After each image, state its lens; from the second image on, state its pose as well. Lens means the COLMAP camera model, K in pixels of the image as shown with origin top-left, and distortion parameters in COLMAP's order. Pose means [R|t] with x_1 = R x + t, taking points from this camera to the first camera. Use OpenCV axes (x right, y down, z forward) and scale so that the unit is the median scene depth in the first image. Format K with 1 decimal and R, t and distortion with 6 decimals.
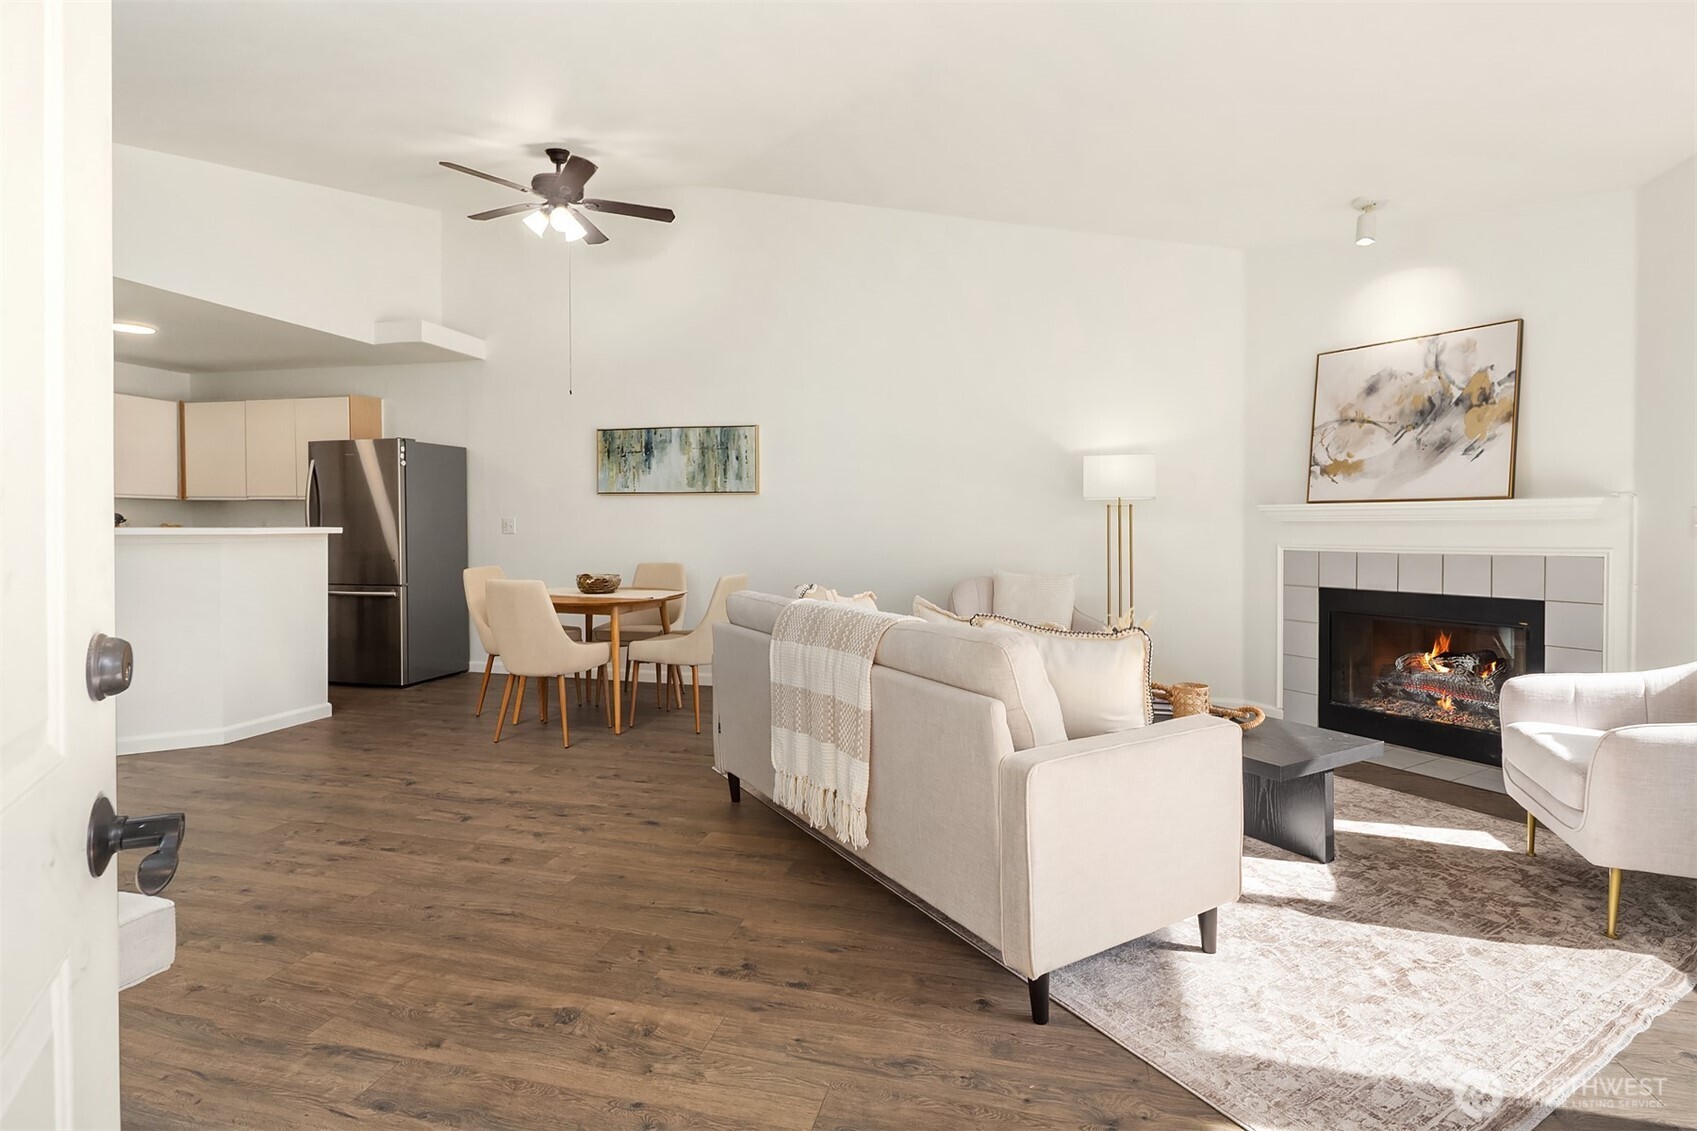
lens RADIAL K [[766.8, 0, 838.2], [0, 766.8, 568.3], [0, 0, 1]] dist [0.004673, 0.000033]
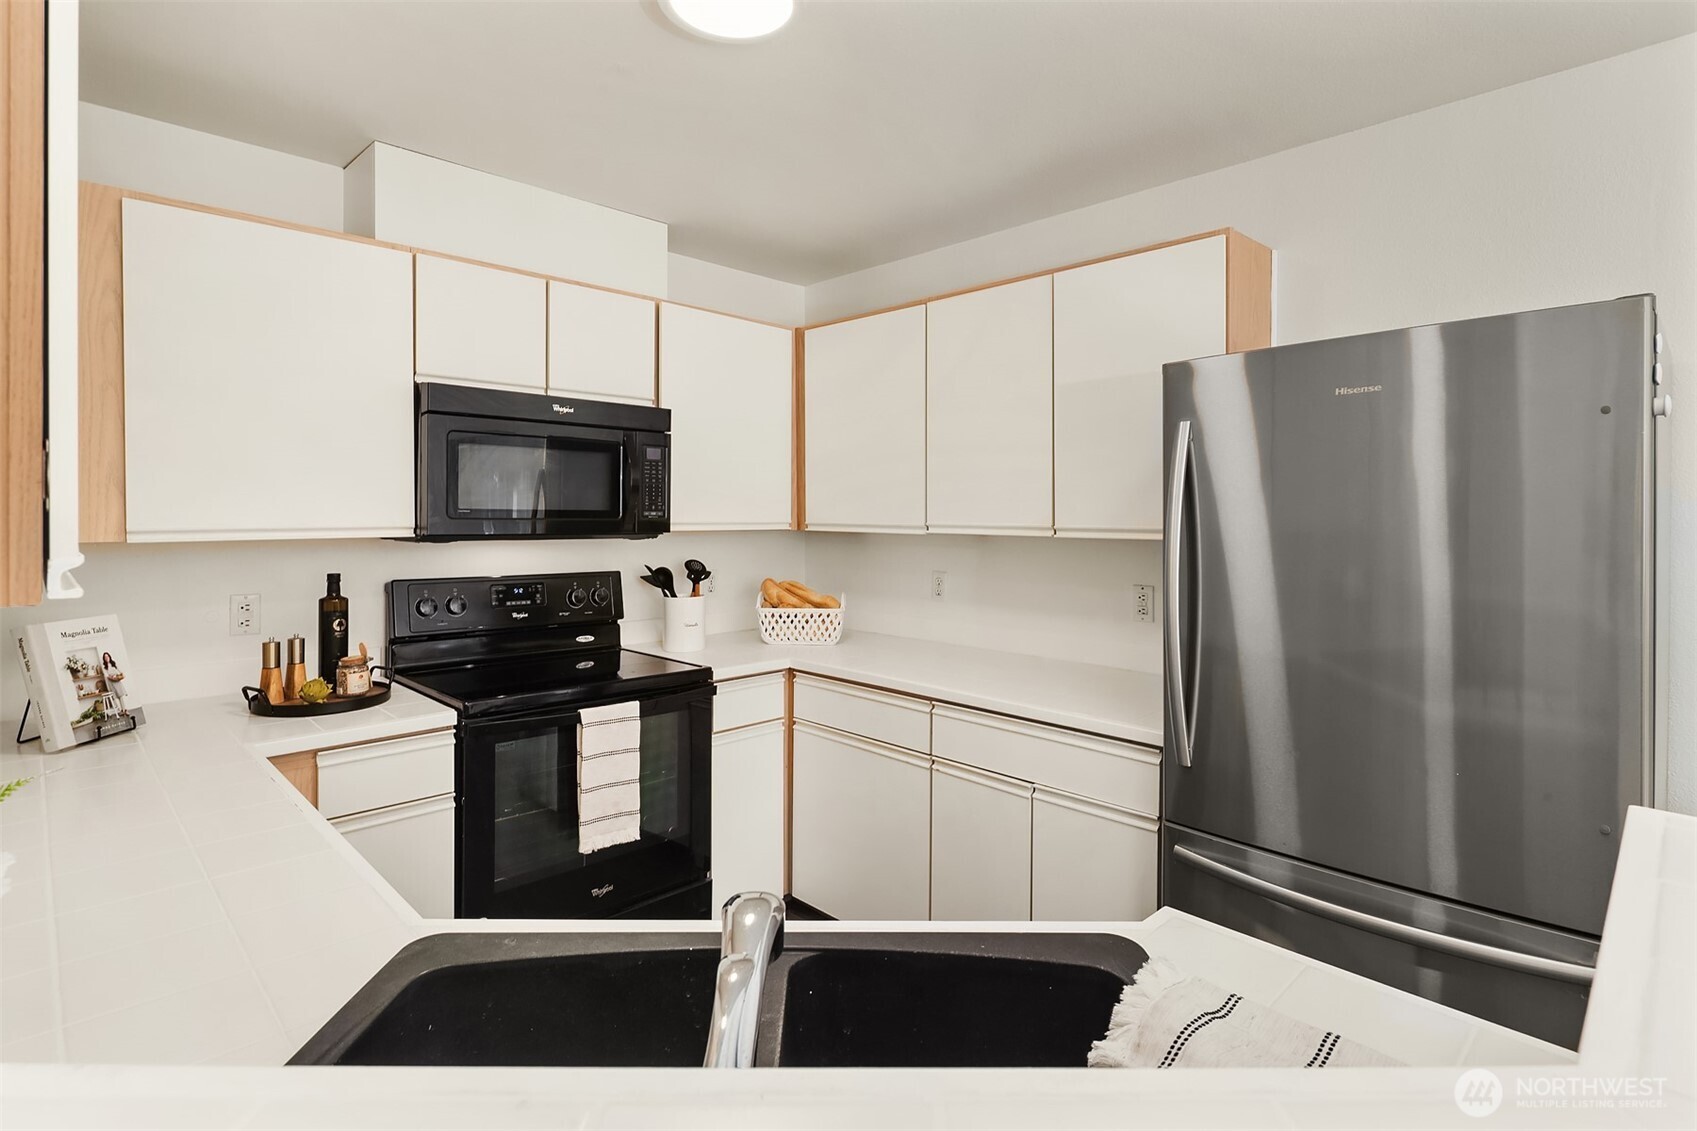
lens RADIAL K [[822.2, 0, 837.3], [0, 822.2, 520.0], [0, 0, 1]] dist [0.004778, -0.004371]
pose [[0.841585, 0.002884, -0.540118, -0.637201], [-0.032960, 0.998396, -0.046026, -0.083267], [0.539119, 0.056537, 0.840330, 0.665542]]
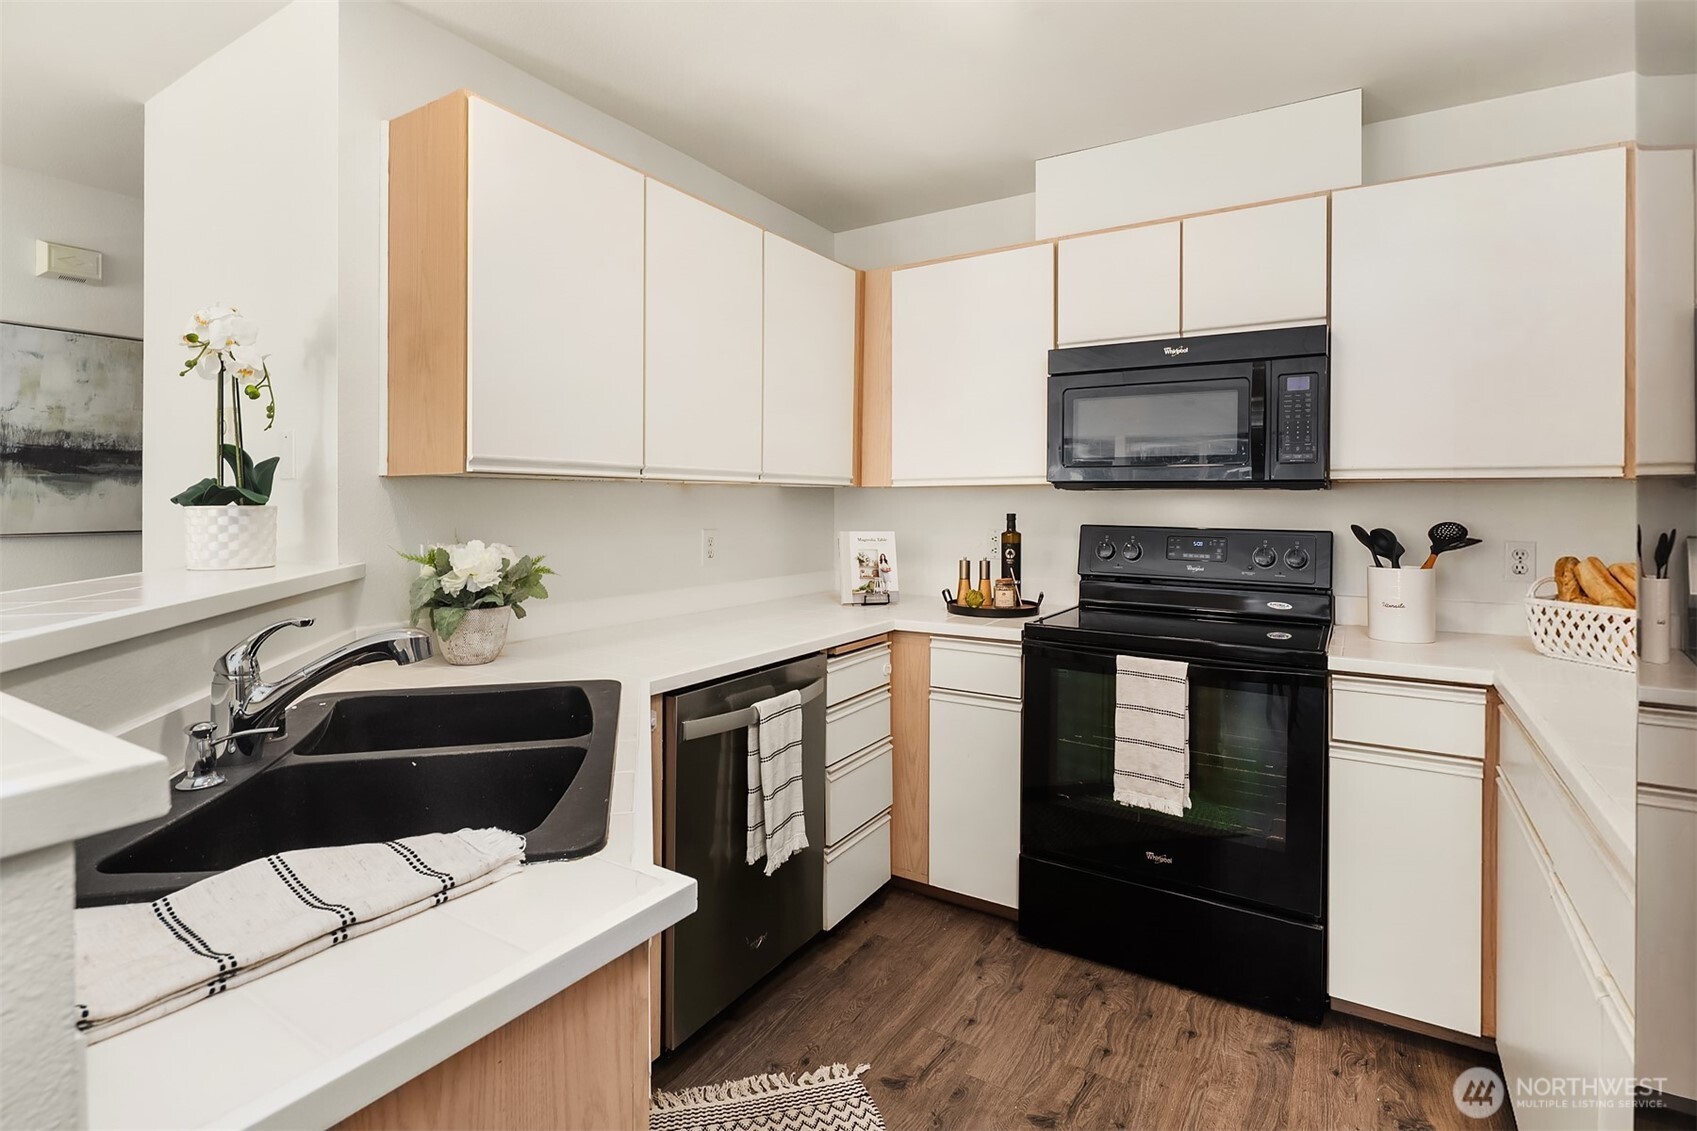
lens RADIAL K [[822.2, 0, 848.8], [0, 822.2, 494.0], [0, 0, 1]] dist [0.004778, -0.004371]
pose [[-0.314762, -0.012958, -0.949082, -0.542474], [-0.062233, 0.998037, 0.007013, -0.076910], [0.947128, 0.061271, -0.314950, 0.939753]]
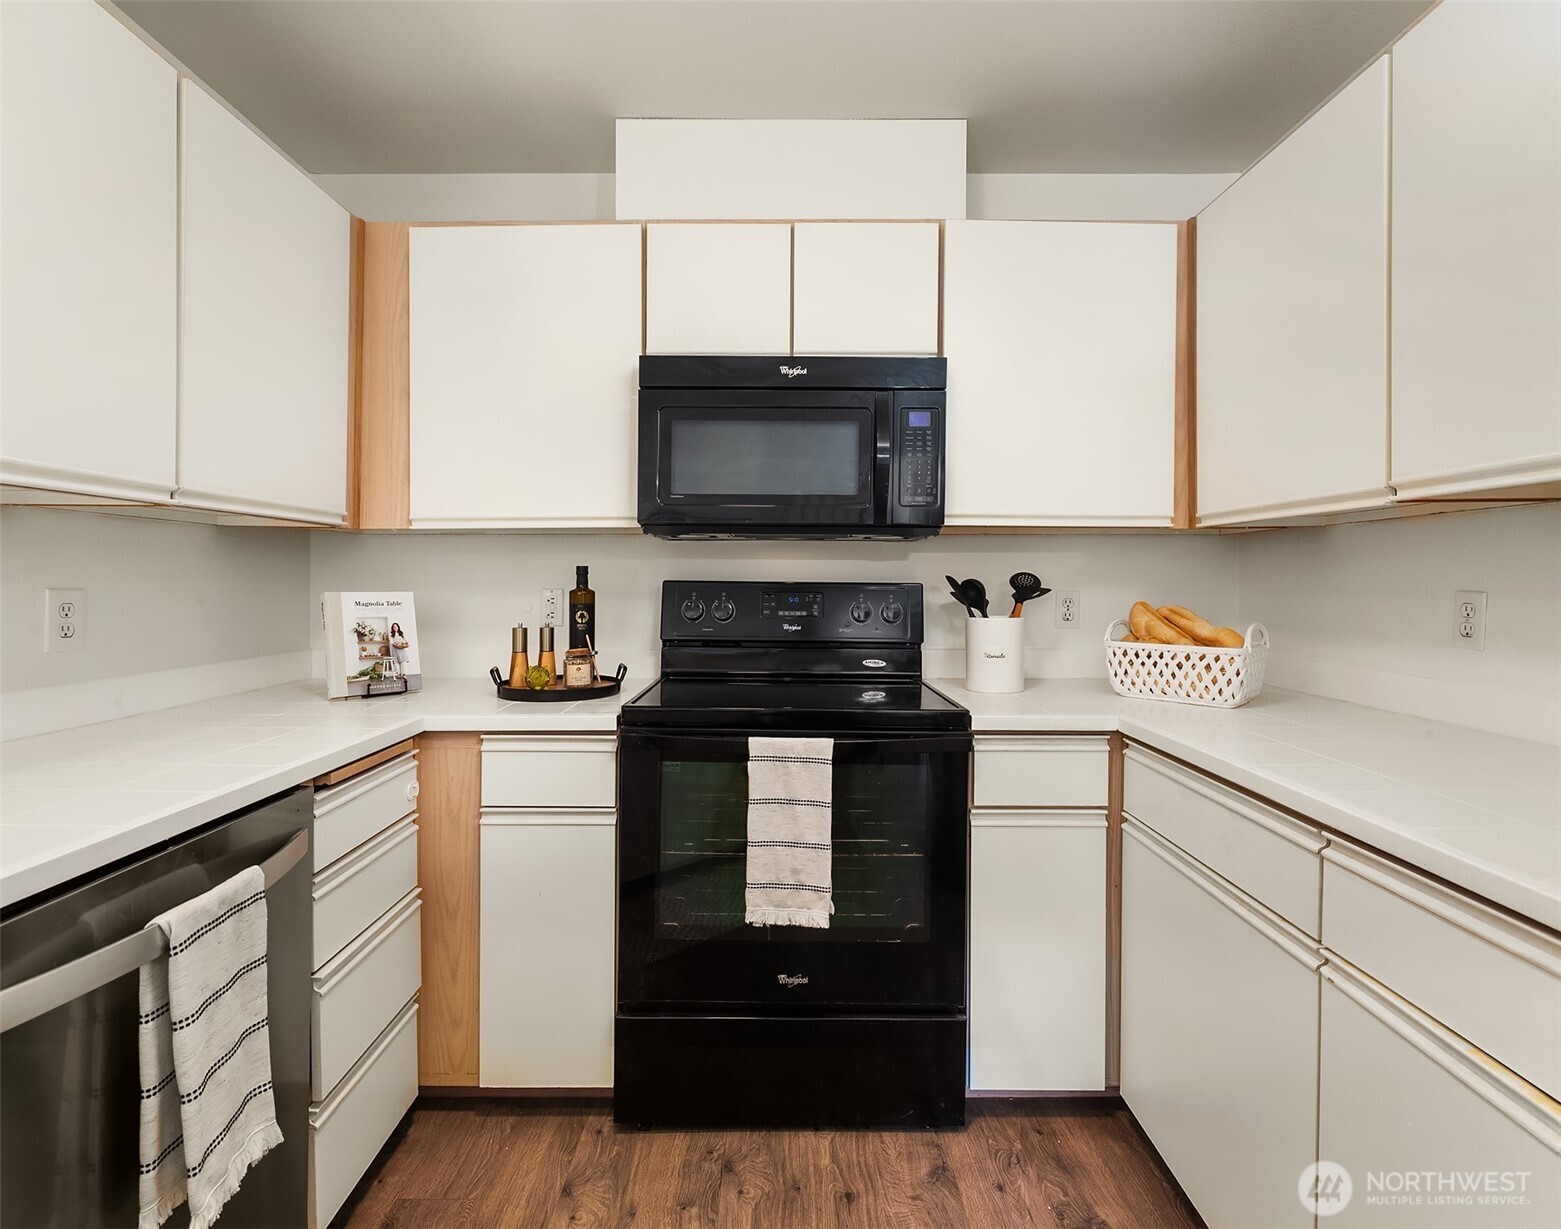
lens RADIAL K [[768.3, 0, 784.4], [0, 768.3, 581.0], [0, 0, 1]] dist [0.004427, -0.003216]
pose [[0.232604, -0.000843, -0.972571, -0.674115], [-0.061497, 0.997986, -0.015573, -0.060162], [0.970625, 0.063432, 0.232084, 0.883707]]
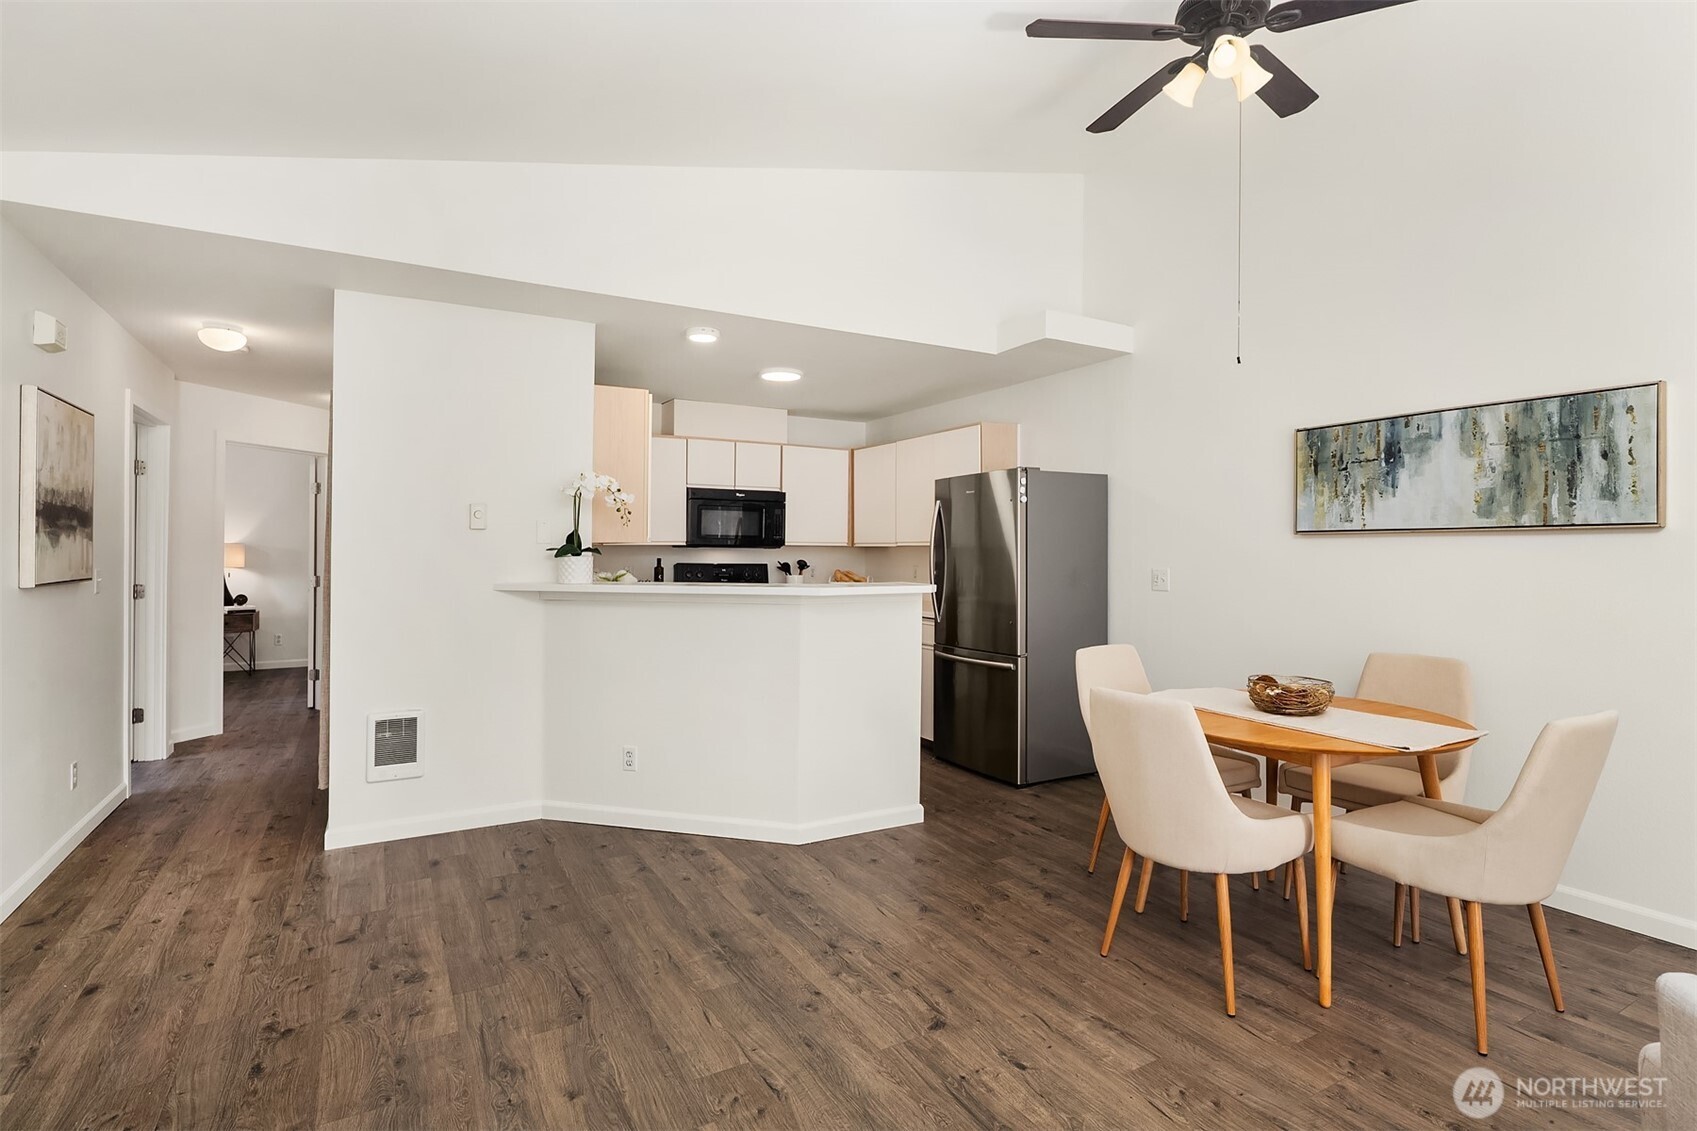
lens RADIAL K [[822.2, 0, 854.8], [0, 822.2, 548.7], [0, 0, 1]] dist [0.004778, -0.004371]
pose [[0.693340, -0.005252, -0.720592, -0.084725], [-0.046269, 0.997586, -0.051790, -0.034847], [0.719124, 0.069249, 0.691423, 0.296843]]
